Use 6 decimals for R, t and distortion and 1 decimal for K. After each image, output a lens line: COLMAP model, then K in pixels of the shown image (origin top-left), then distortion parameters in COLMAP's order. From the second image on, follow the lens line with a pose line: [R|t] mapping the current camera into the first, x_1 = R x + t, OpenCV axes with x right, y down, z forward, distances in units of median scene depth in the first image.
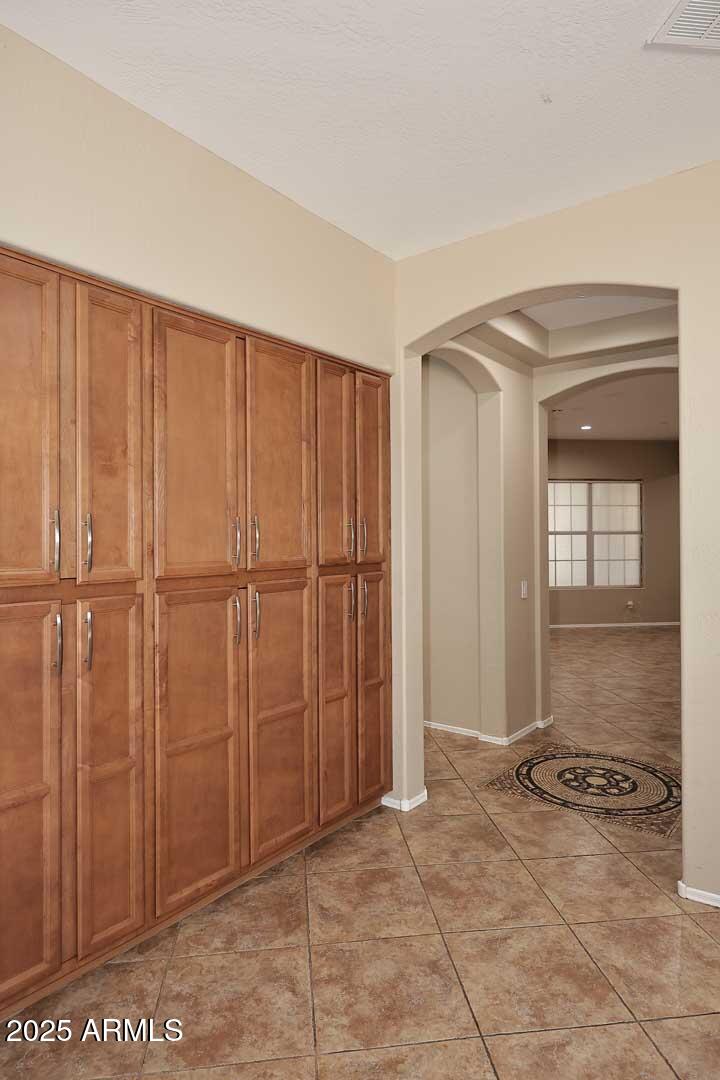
lens RADIAL K [[638.1, 0, 360.0], [0, 638.1, 540.0], [0, 0, 1]] dist [0.002710, 0.000748]
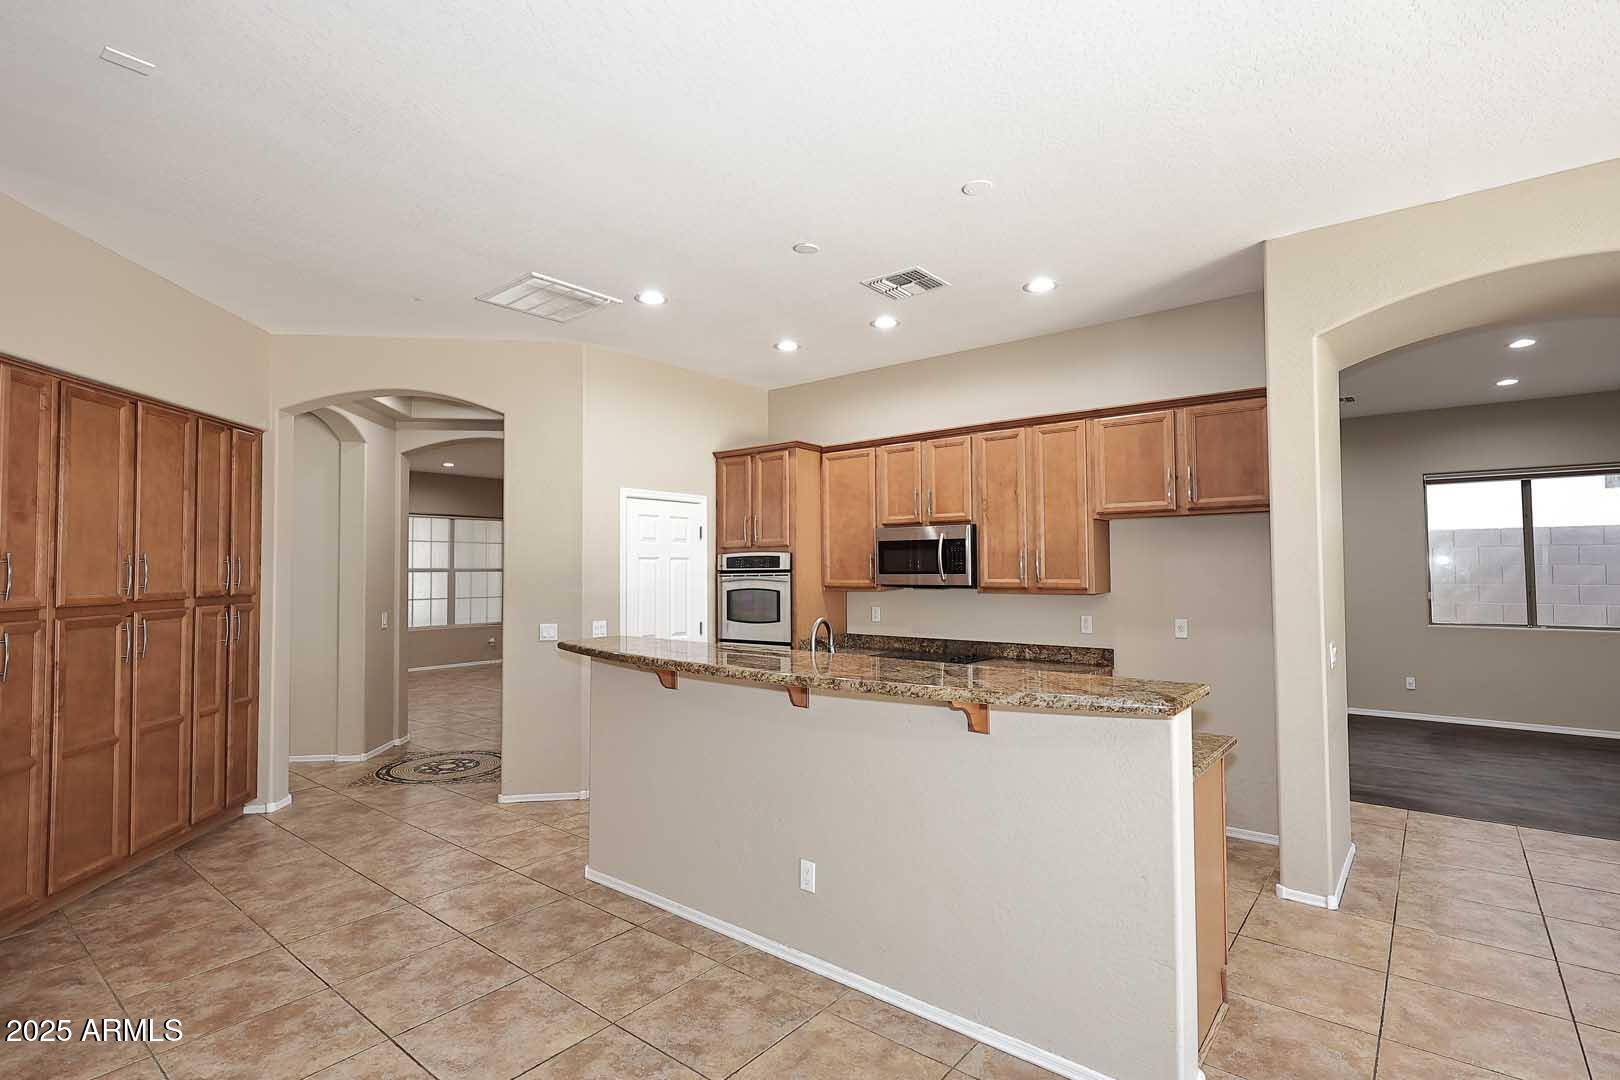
lens RADIAL K [[761.6, 0, 810.0], [0, 761.6, 540.0], [0, 0, 1]] dist [0.001004, 0.000120]
pose [[0.711143, 0.029643, 0.702422, -0.243722], [0.006295, 0.998802, -0.048524, 0.010014], [-0.703020, 0.038929, 0.710104, -0.754453]]
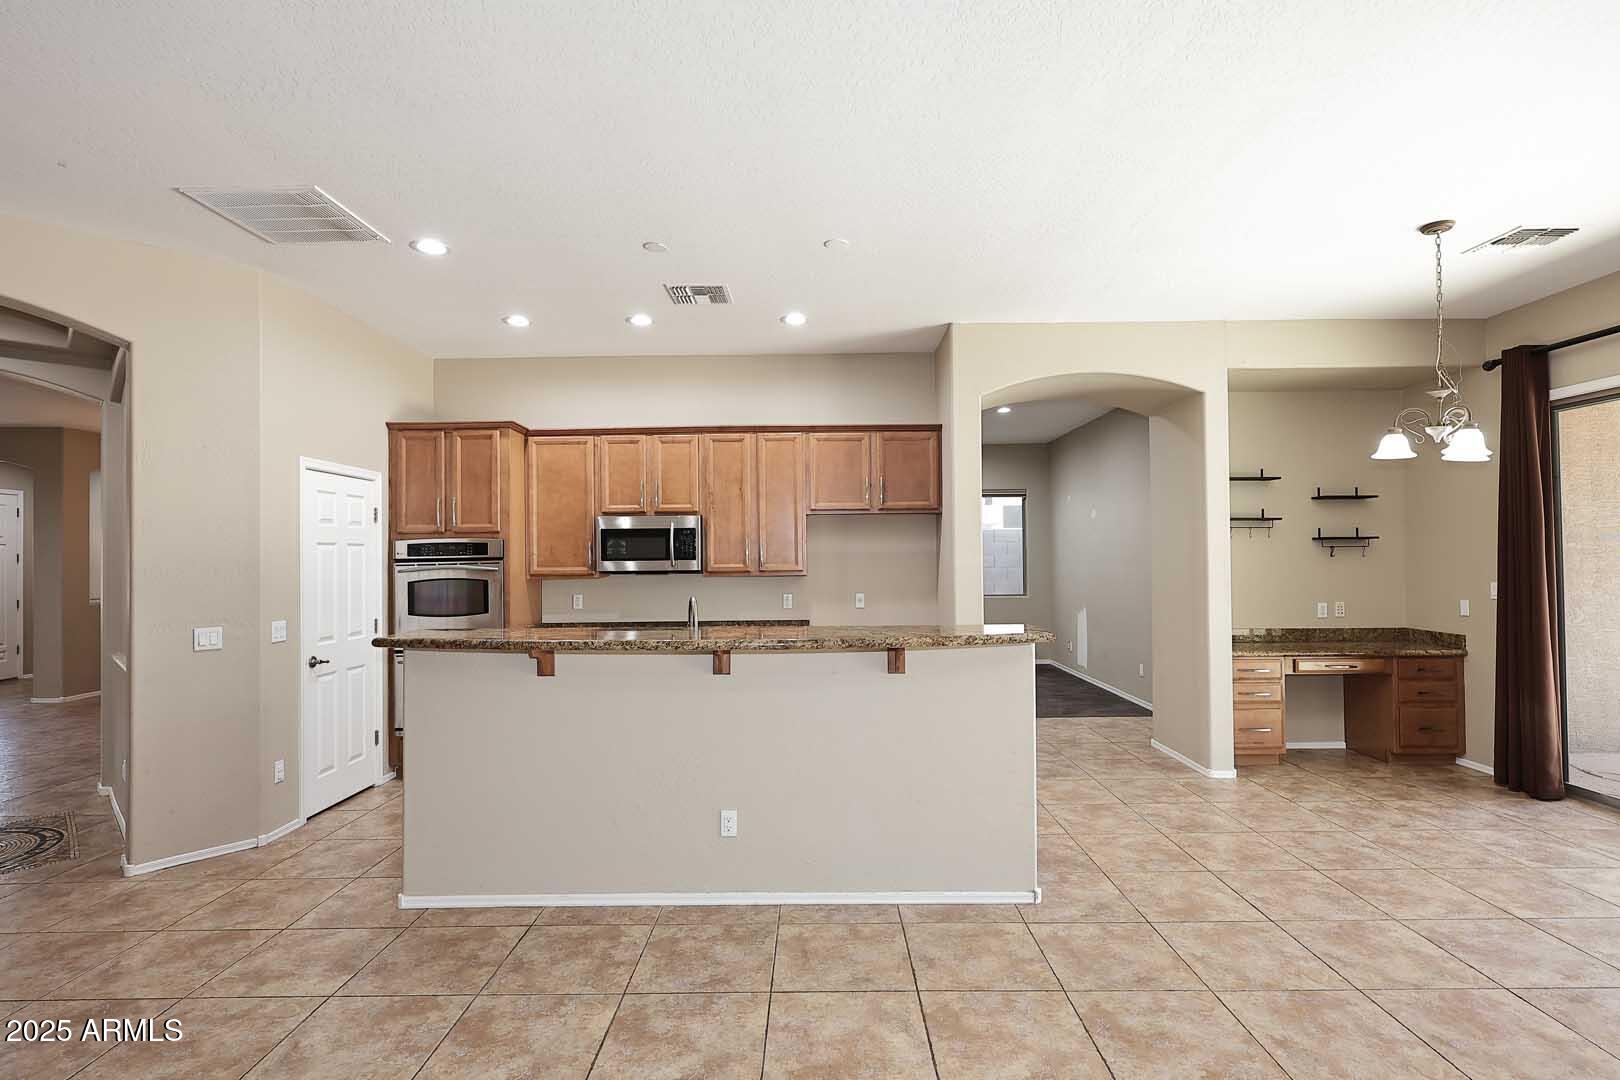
lens RADIAL K [[761.6, 0, 810.0], [0, 761.6, 540.0], [0, 0, 1]] dist [0.001004, 0.000120]
pose [[0.124134, 0.030836, 0.991786, -0.612514], [0.017757, 0.999288, -0.033292, 0.022902], [-0.992107, 0.021744, 0.123498, -0.327677]]
